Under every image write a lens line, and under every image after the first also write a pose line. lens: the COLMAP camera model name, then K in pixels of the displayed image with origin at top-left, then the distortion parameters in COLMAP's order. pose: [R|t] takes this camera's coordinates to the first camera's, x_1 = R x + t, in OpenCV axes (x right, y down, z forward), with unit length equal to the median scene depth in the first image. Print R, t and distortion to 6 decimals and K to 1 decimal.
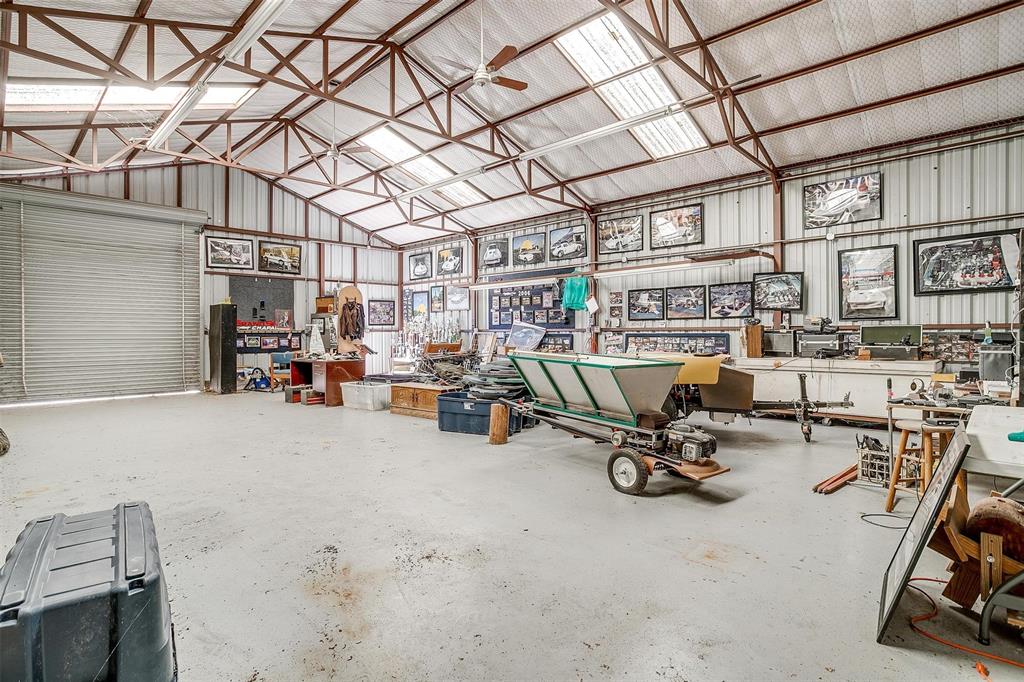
lens RADIAL K [[523.4, 0, 507.5], [0, 523.4, 339.2], [0, 0, 1]] dist [-0.020644, 0.008920]
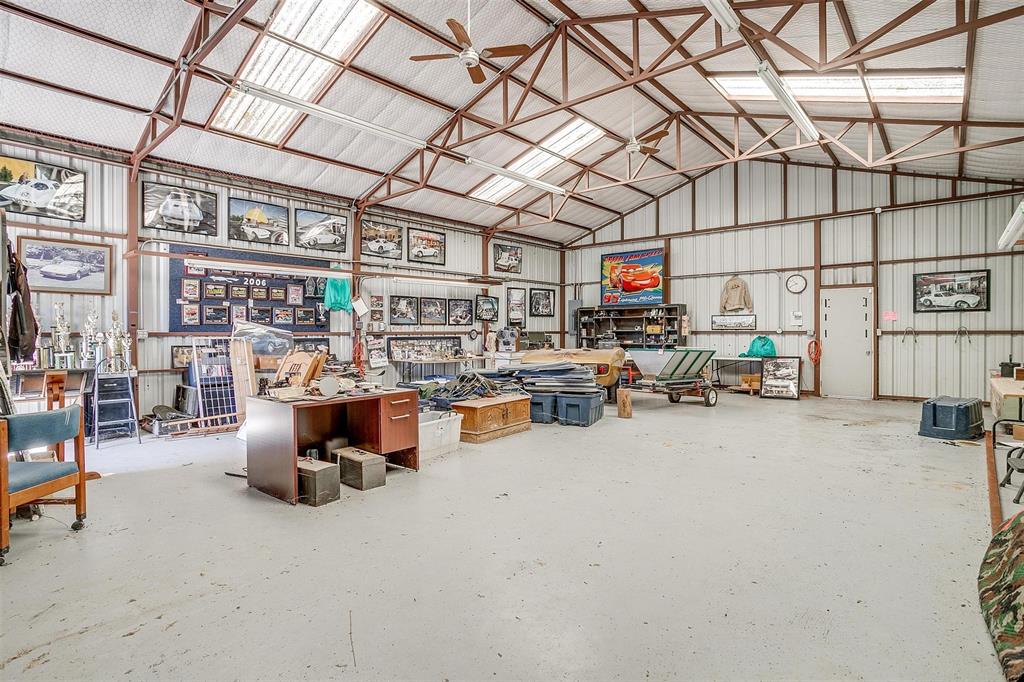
lens RADIAL K [[523.4, 0, 509.8], [0, 523.4, 331.8], [0, 0, 1]] dist [-0.020644, 0.008920]
pose [[-0.040206, 0.000467, 0.999191, -0.697195], [0.012038, 0.999928, 0.000017, -0.015827], [-0.999119, 0.012029, -0.040209, 0.688099]]
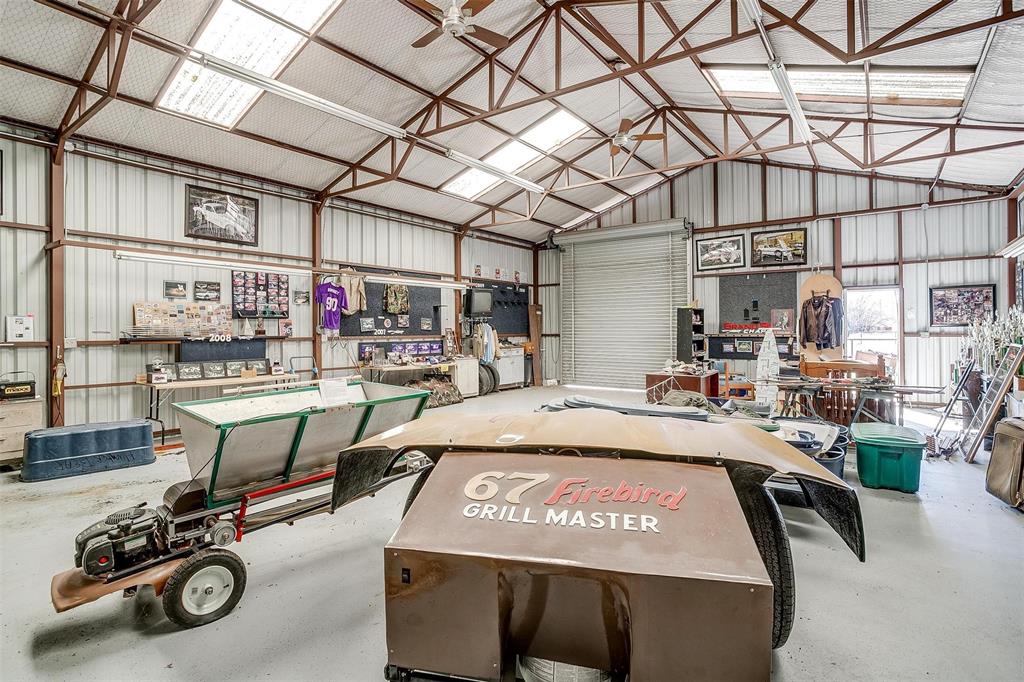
lens RADIAL K [[523.4, 0, 492.4], [0, 523.4, 328.6], [0, 0, 1]] dist [-0.020644, 0.008920]
pose [[0.136635, 0.006957, -0.990597, 0.364827], [-0.003896, 0.999971, 0.006486, -0.031726], [0.990614, 0.002973, 0.136659, 0.464723]]
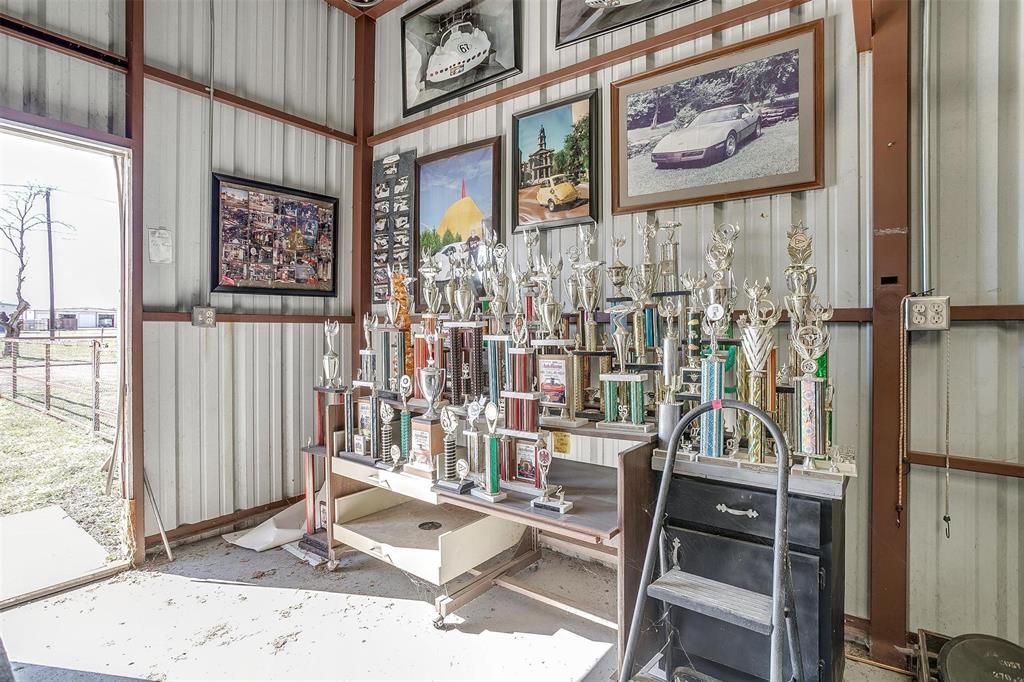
lens RADIAL K [[523.4, 0, 516.1], [0, 523.4, 324.1], [0, 0, 1]] dist [-0.020644, 0.008920]
pose [[0.992725, 0.007729, 0.120153, -0.207362], [-0.005477, 0.999803, -0.019063, -0.011509], [-0.120277, 0.018266, 0.992572, 0.957141]]
